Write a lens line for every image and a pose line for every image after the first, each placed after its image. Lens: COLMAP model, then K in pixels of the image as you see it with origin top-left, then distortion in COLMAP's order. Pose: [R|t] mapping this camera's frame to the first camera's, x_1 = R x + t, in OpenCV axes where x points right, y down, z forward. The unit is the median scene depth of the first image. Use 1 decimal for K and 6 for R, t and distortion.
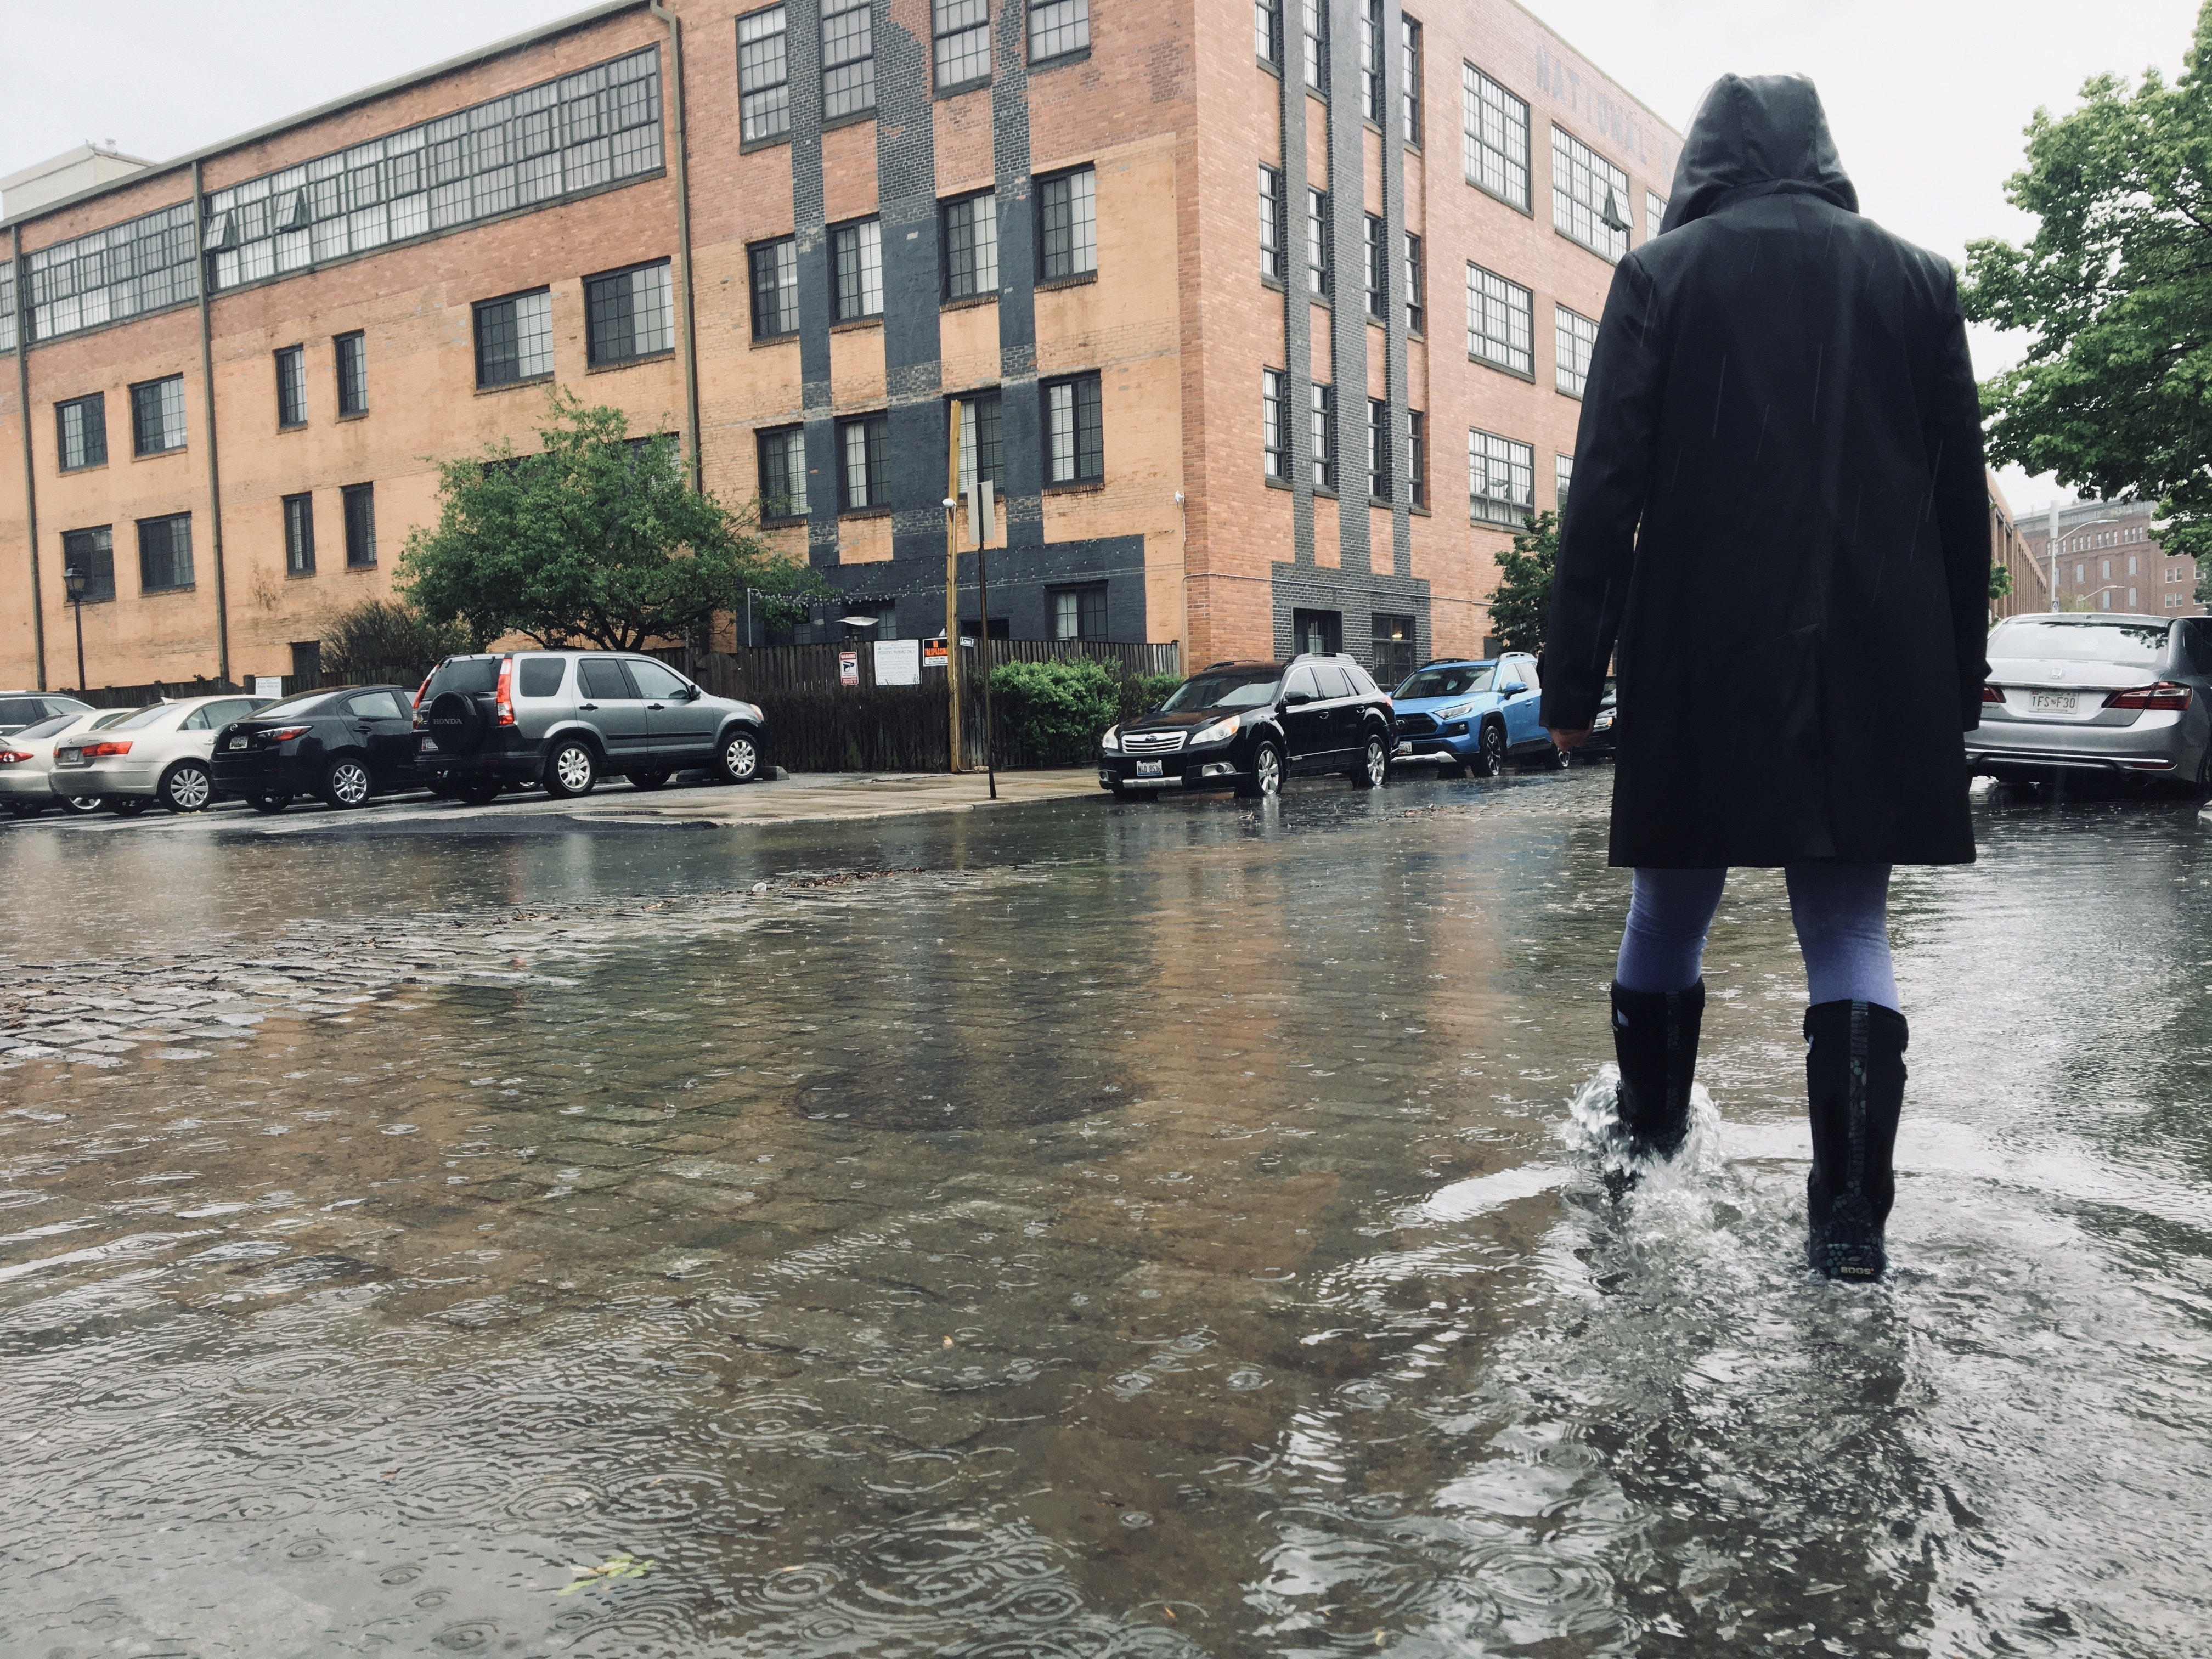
lens RADIAL K [[1839.6, 0, 1106.0], [0, 1839.6, 829.5], [0, 0, 1]] dist [0.079572, -0.096654]
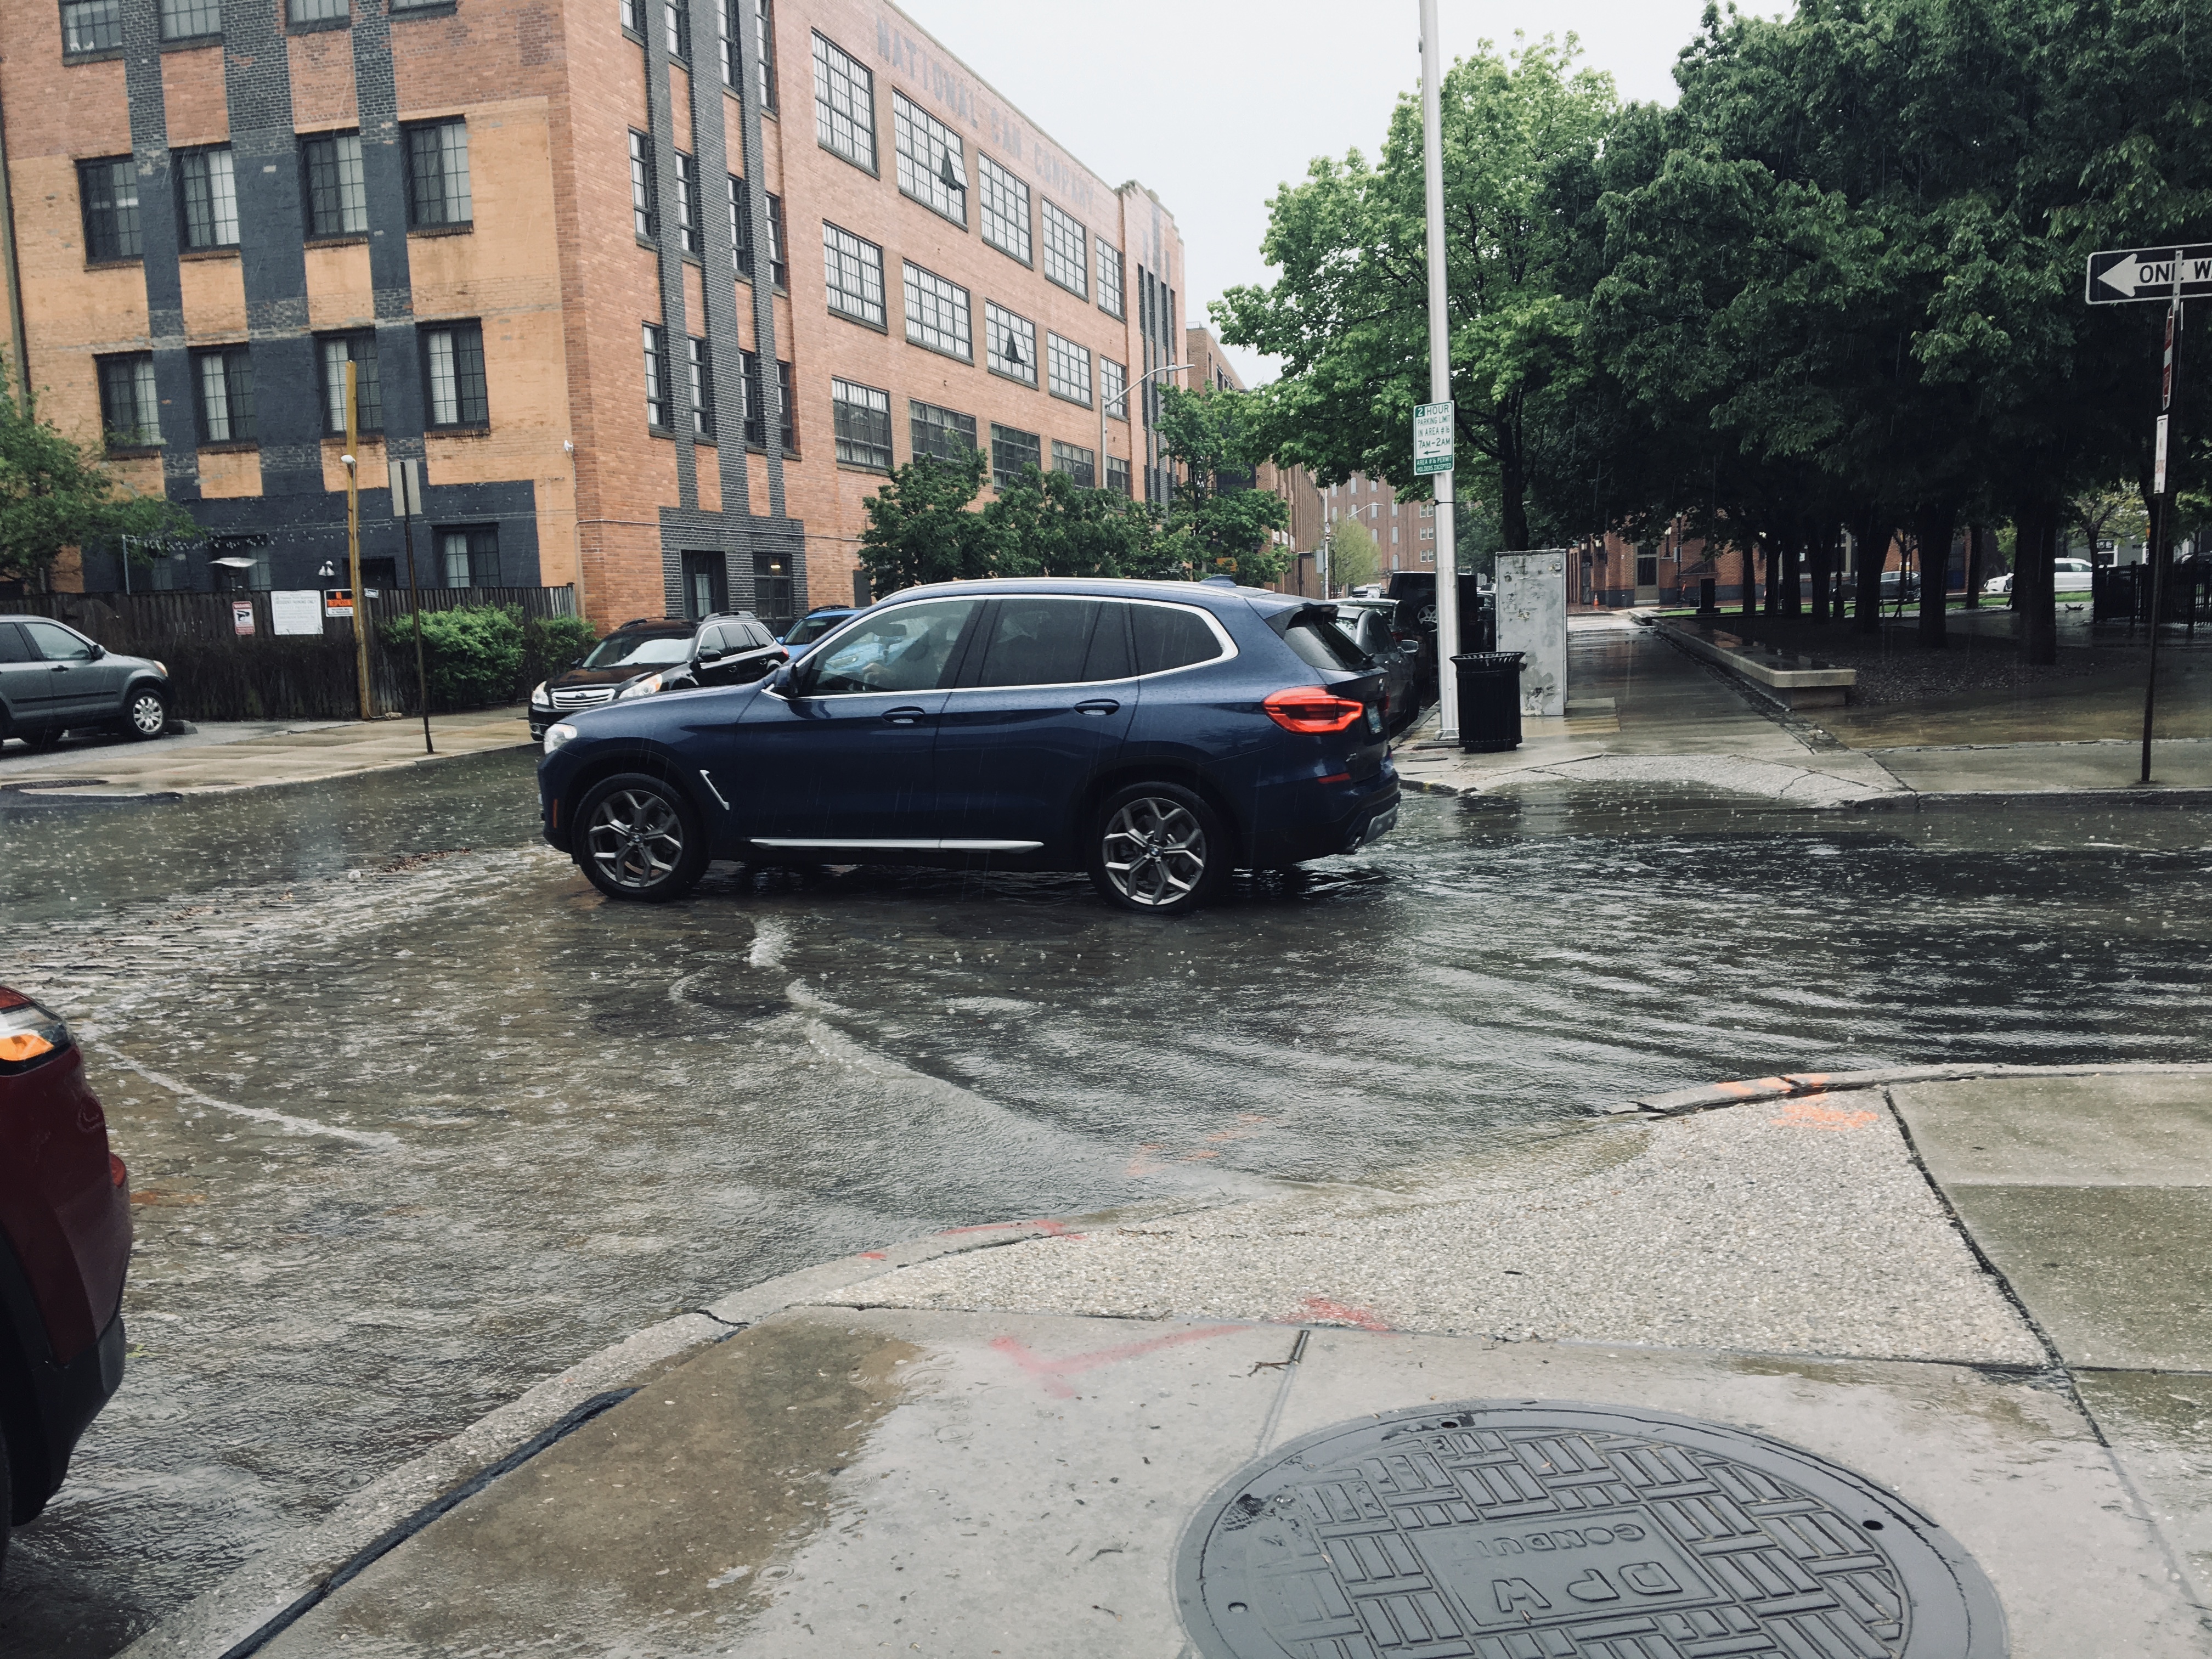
lens RADIAL K [[1883.7, 0, 1106.0], [0, 1883.7, 829.5], [0, 0, 1]] dist [0.061869, -0.087169]
pose [[0.941181, -0.046273, 0.334718, -0.040948], [0.026575, 0.997647, 0.063195, -0.020726], [-0.336855, -0.050582, 0.940197, -0.125271]]
